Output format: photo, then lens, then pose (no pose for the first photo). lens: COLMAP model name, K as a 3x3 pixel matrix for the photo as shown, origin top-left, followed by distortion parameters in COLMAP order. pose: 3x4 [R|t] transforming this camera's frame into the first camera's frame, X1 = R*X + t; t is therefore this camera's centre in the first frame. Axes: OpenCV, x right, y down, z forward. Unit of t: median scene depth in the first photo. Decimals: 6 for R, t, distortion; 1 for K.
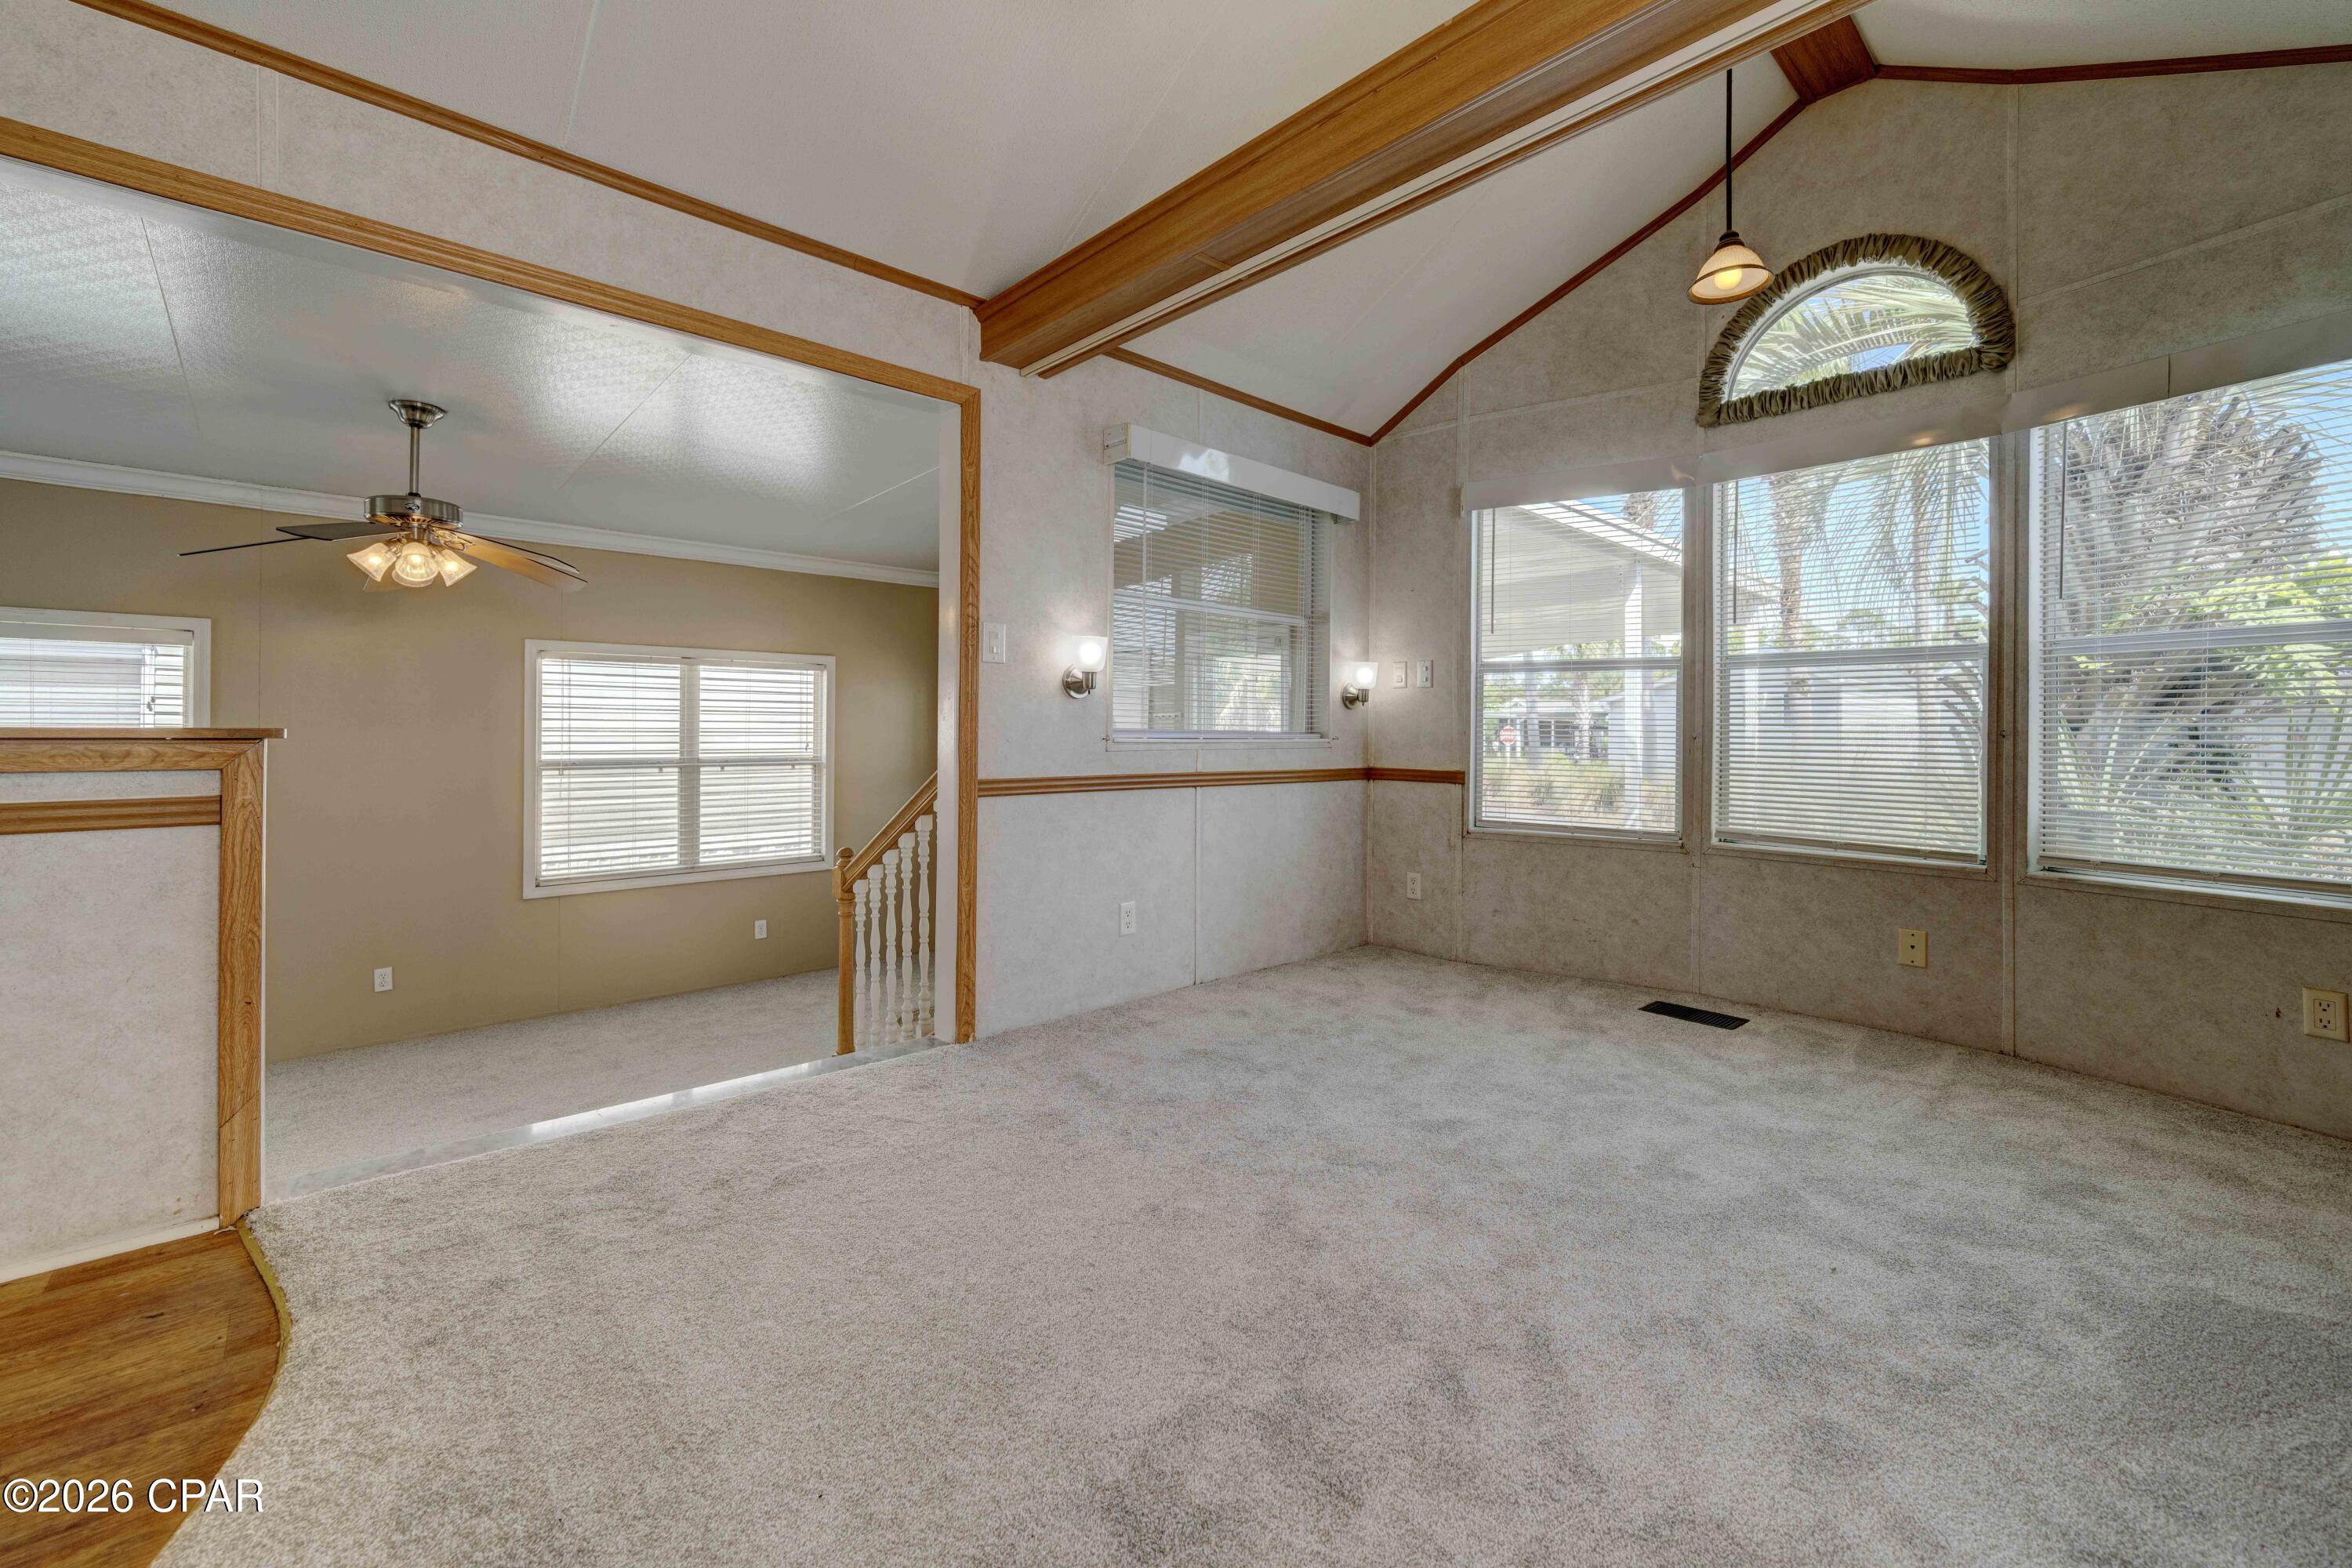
lens RADIAL K [[954.9, 0, 1164.6], [0, 954.9, 727.0], [0, 0, 1]] dist [-0.001720, -0.000253]
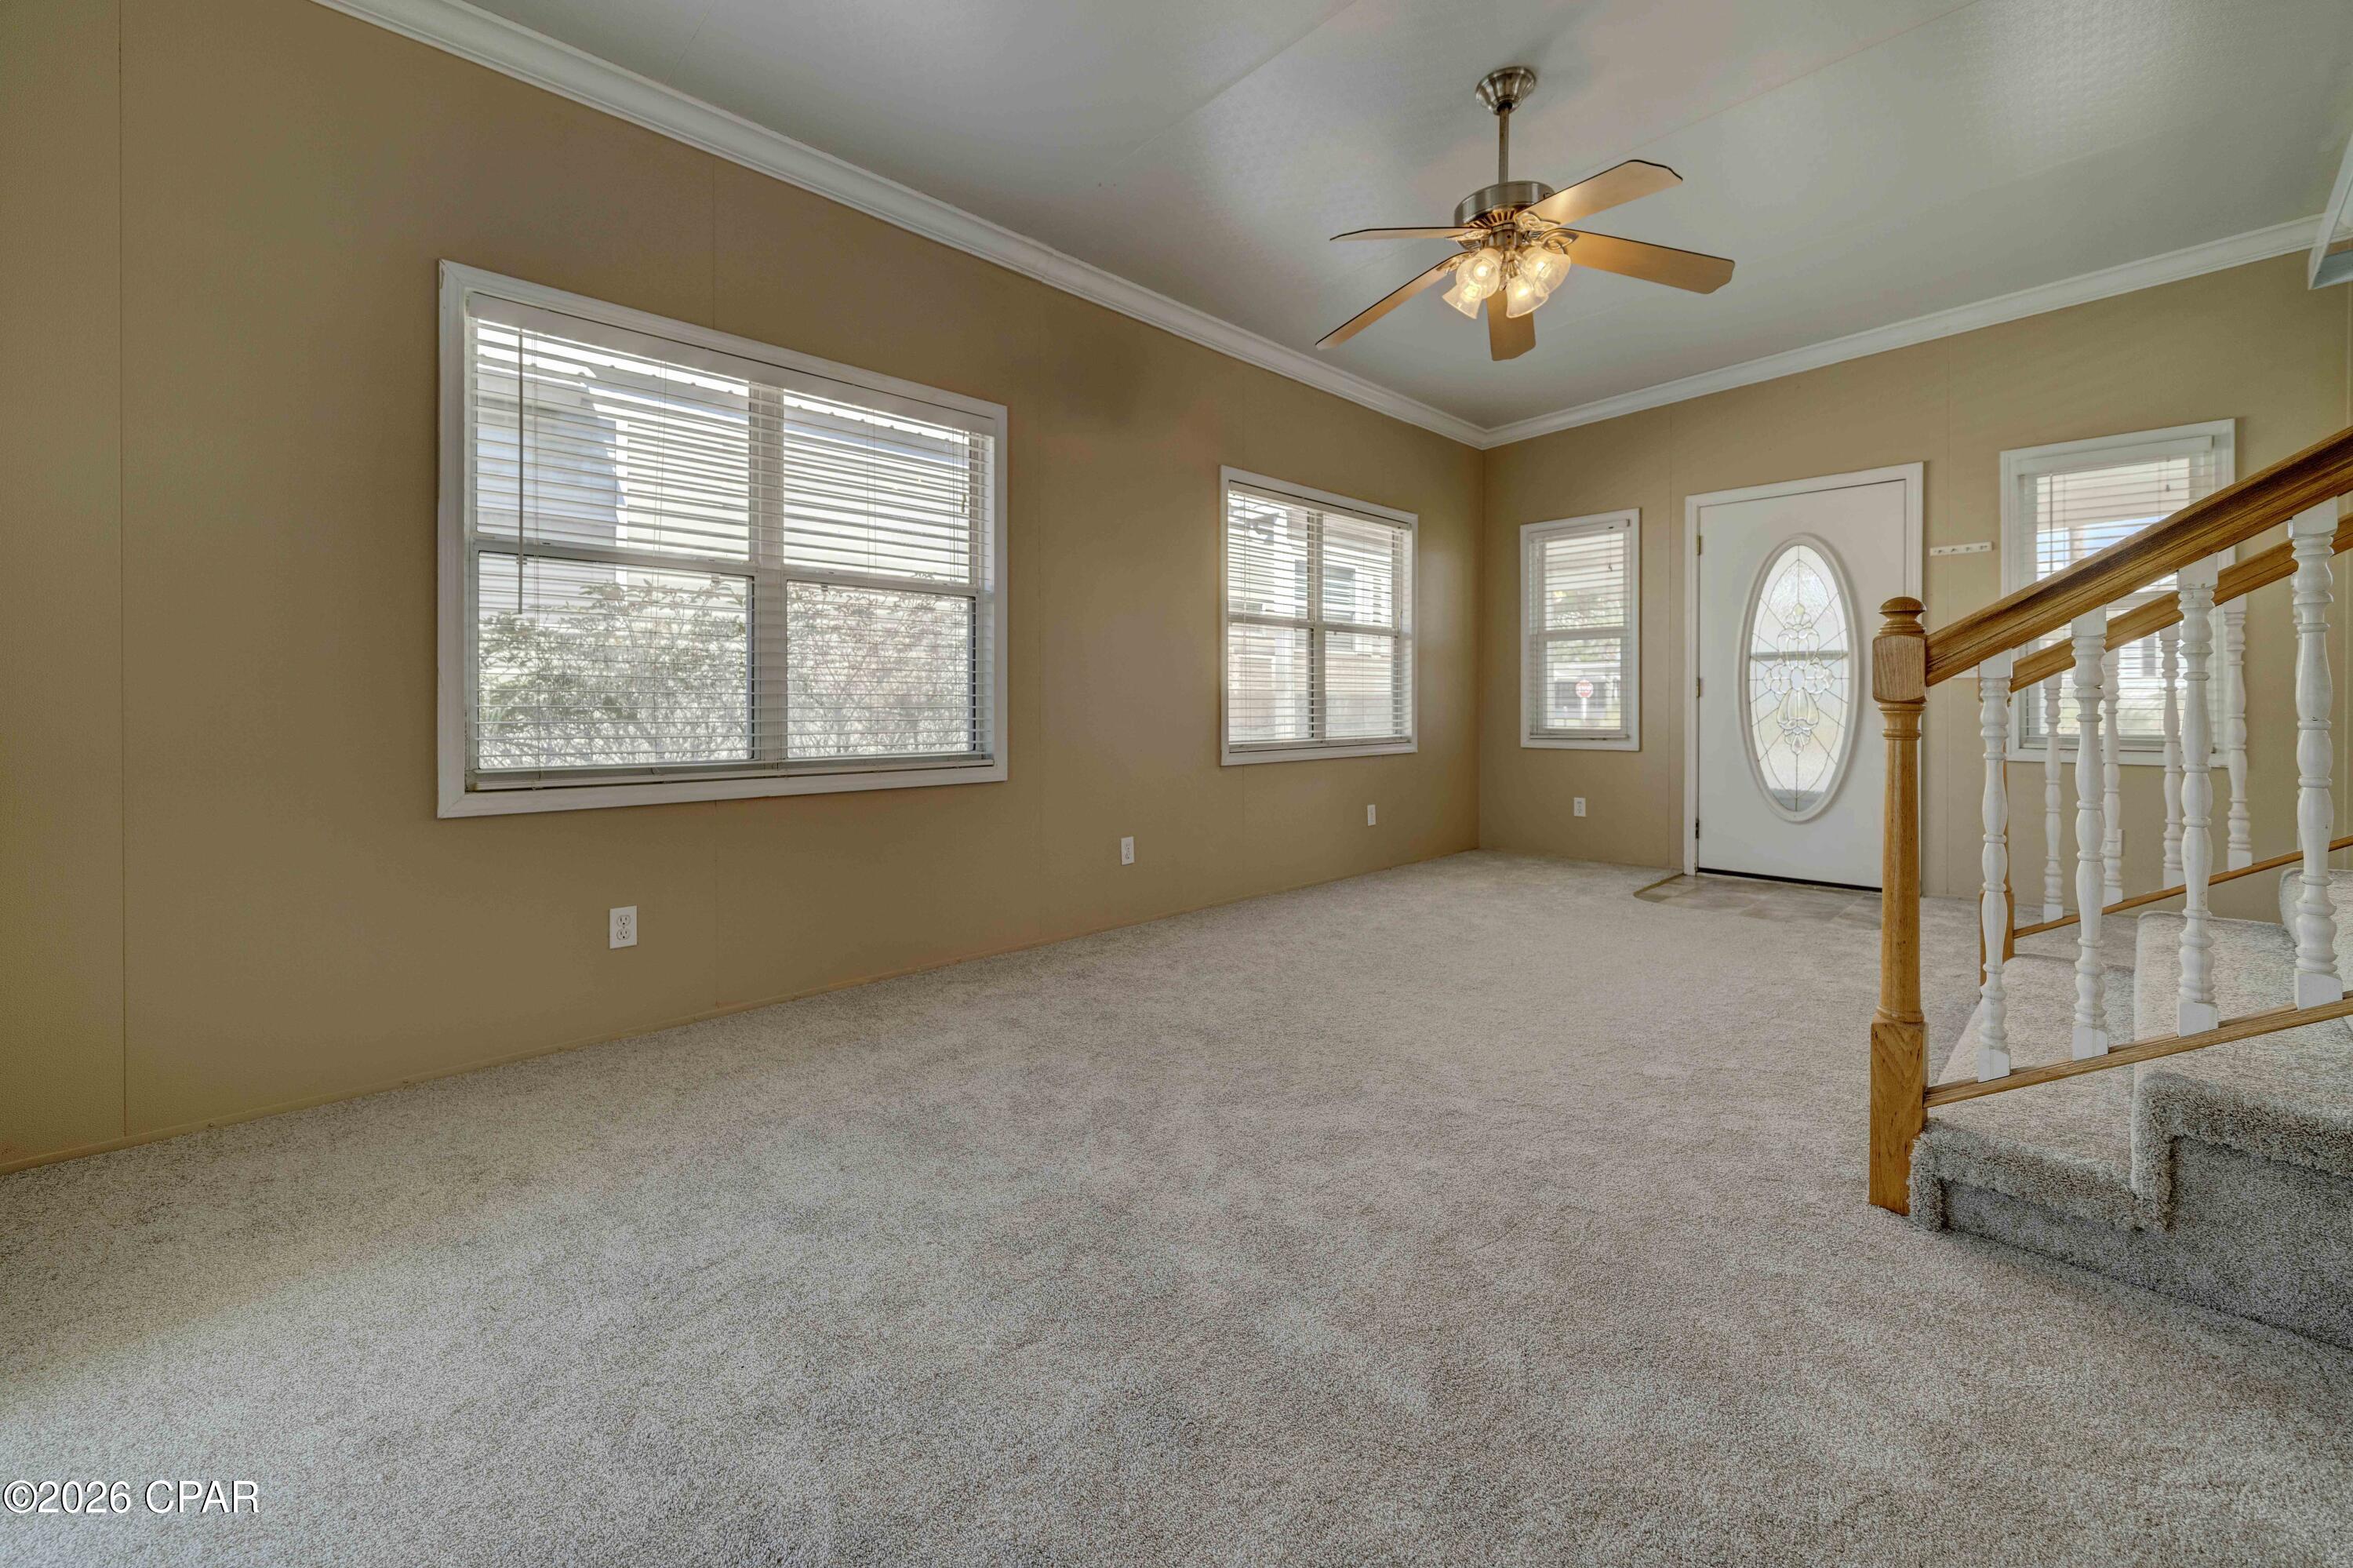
lens RADIAL K [[940.3, 0, 1162.6], [0, 940.3, 706.2], [0, 0, 1]] dist [0.000594, 0.000003]
pose [[0.999622, -0.006773, 0.026631, -1.141786], [0.006674, 0.999971, 0.003792, 0.188254], [-0.026655, -0.003612, 0.999638, 0.229998]]
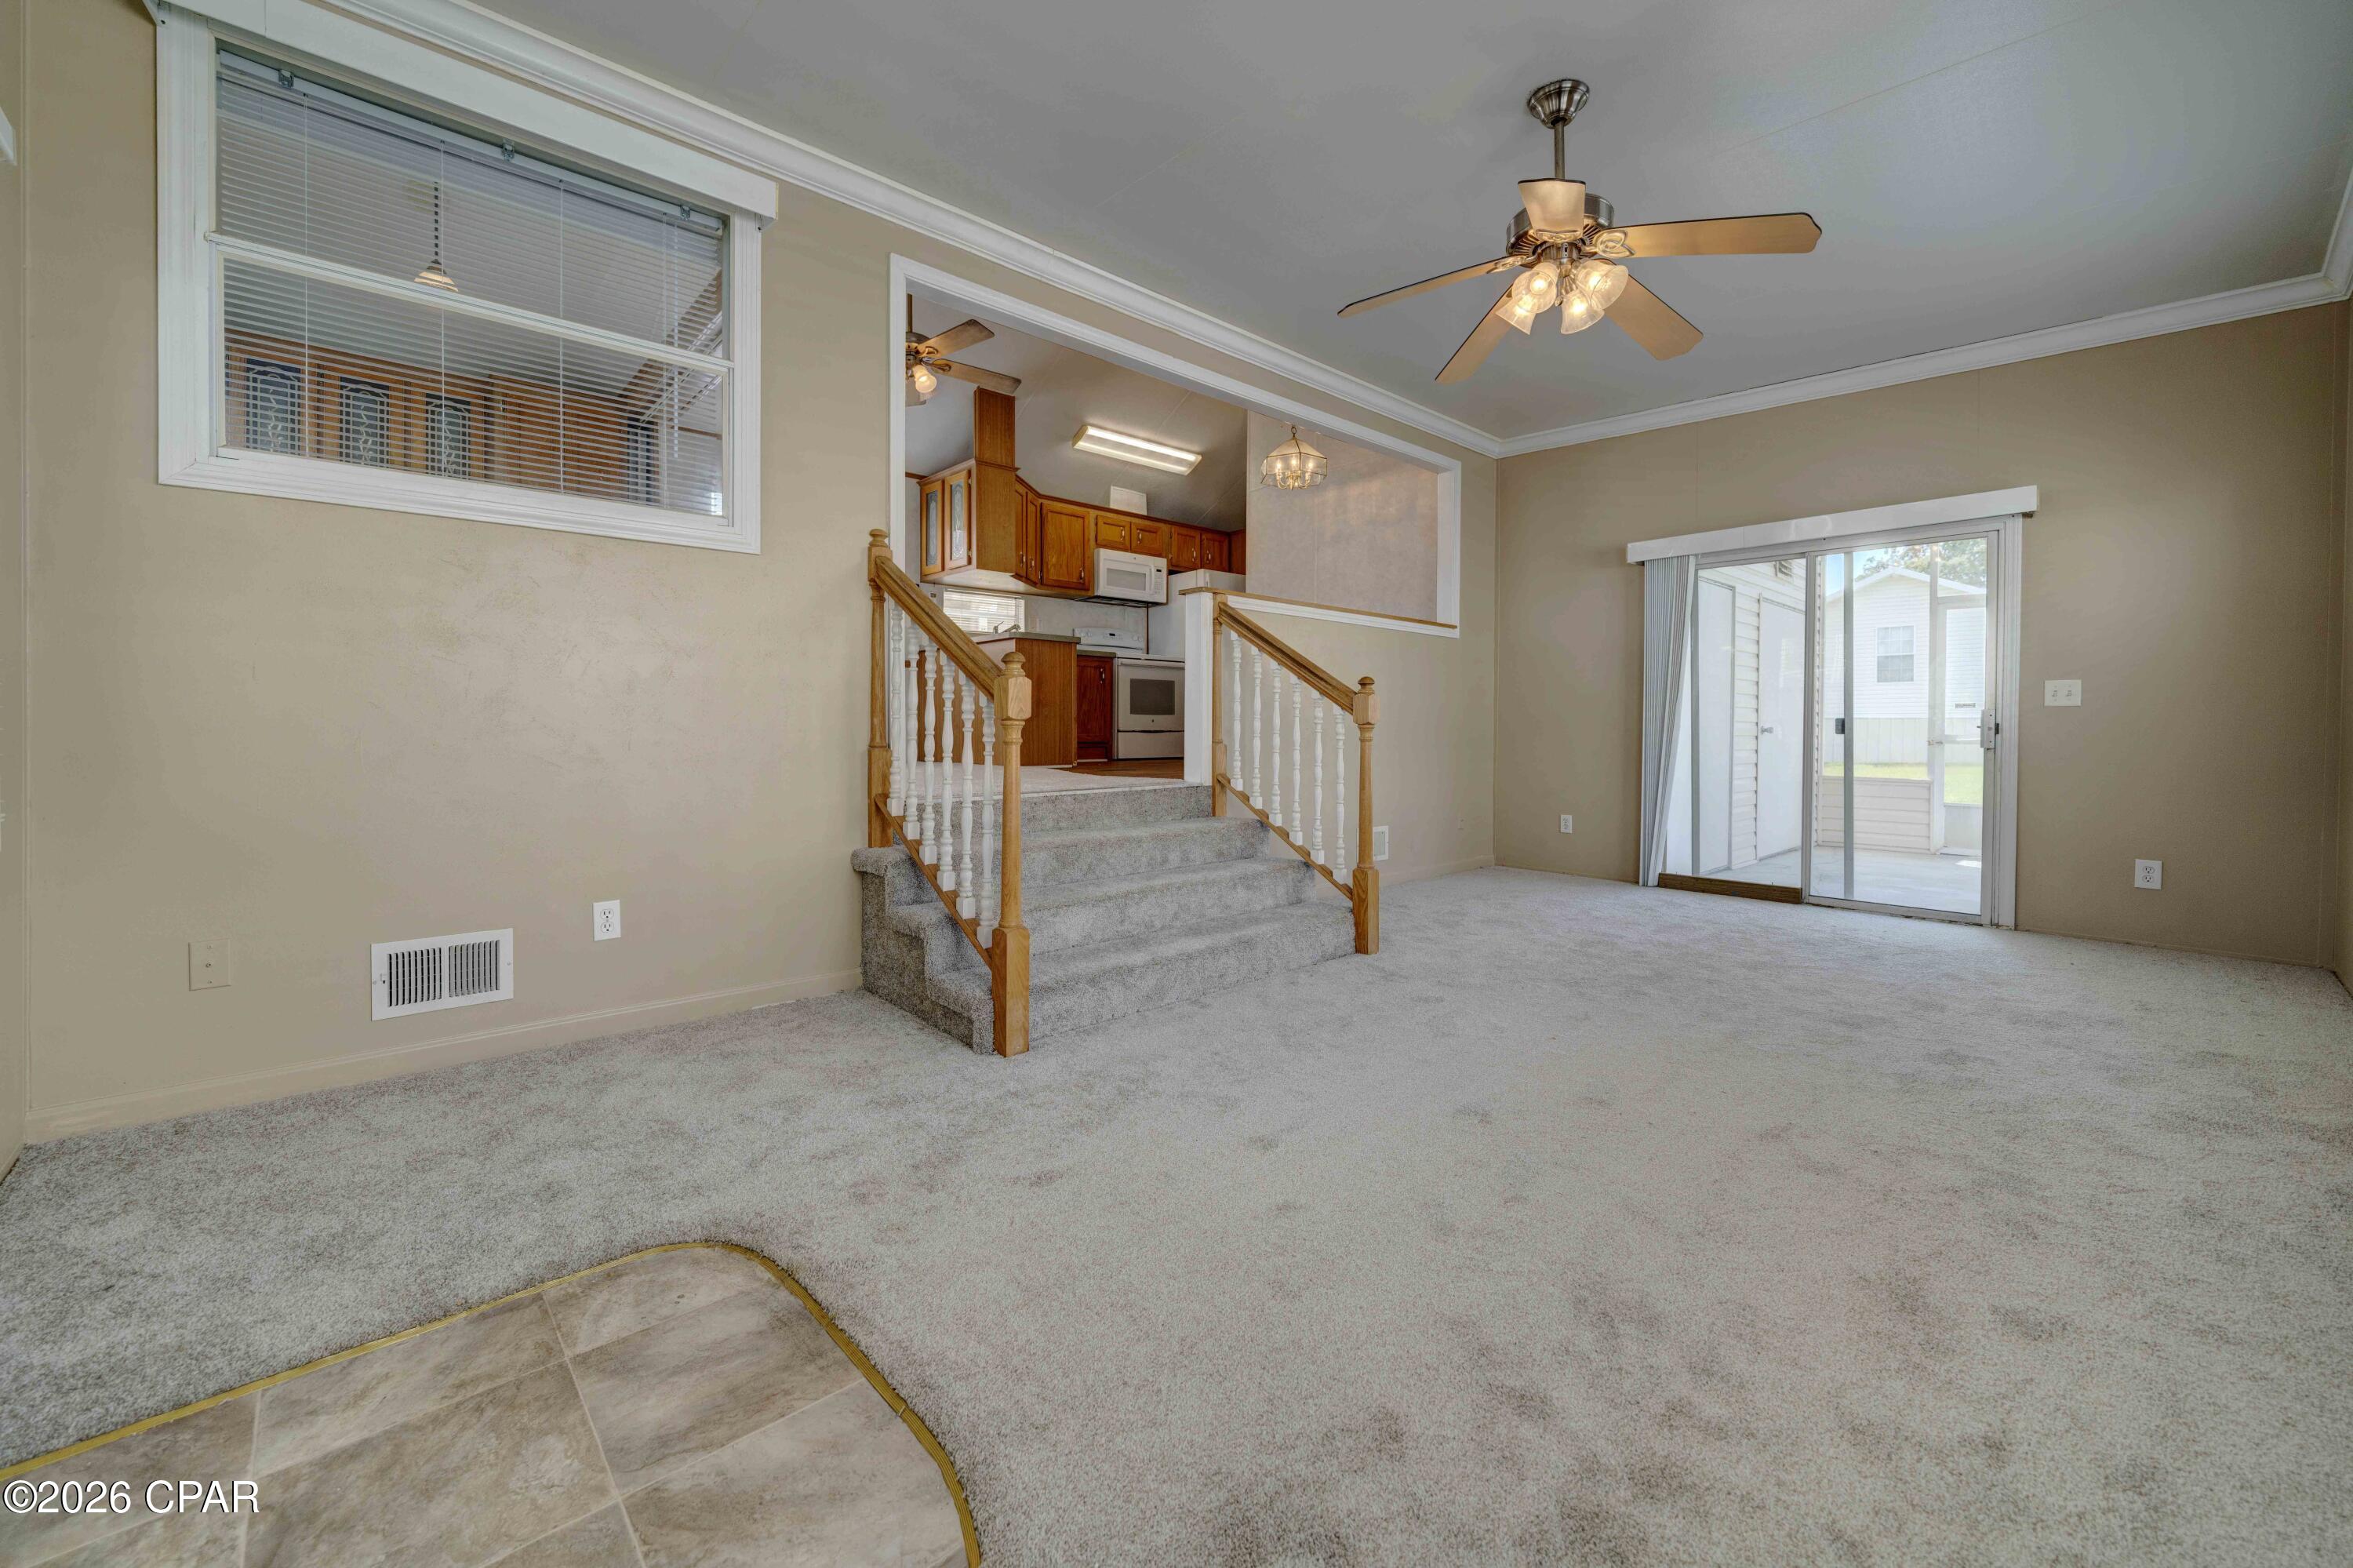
lens RADIAL K [[911.5, 0, 1169.5], [0, 911.5, 743.1], [0, 0, 1]] dist [-0.001564, -0.000069]
pose [[-0.999933, -0.011053, 0.003375, -0.493353], [-0.011005, 0.999844, 0.013801, 0.198571], [-0.003528, 0.013763, -0.999899, 1.832869]]
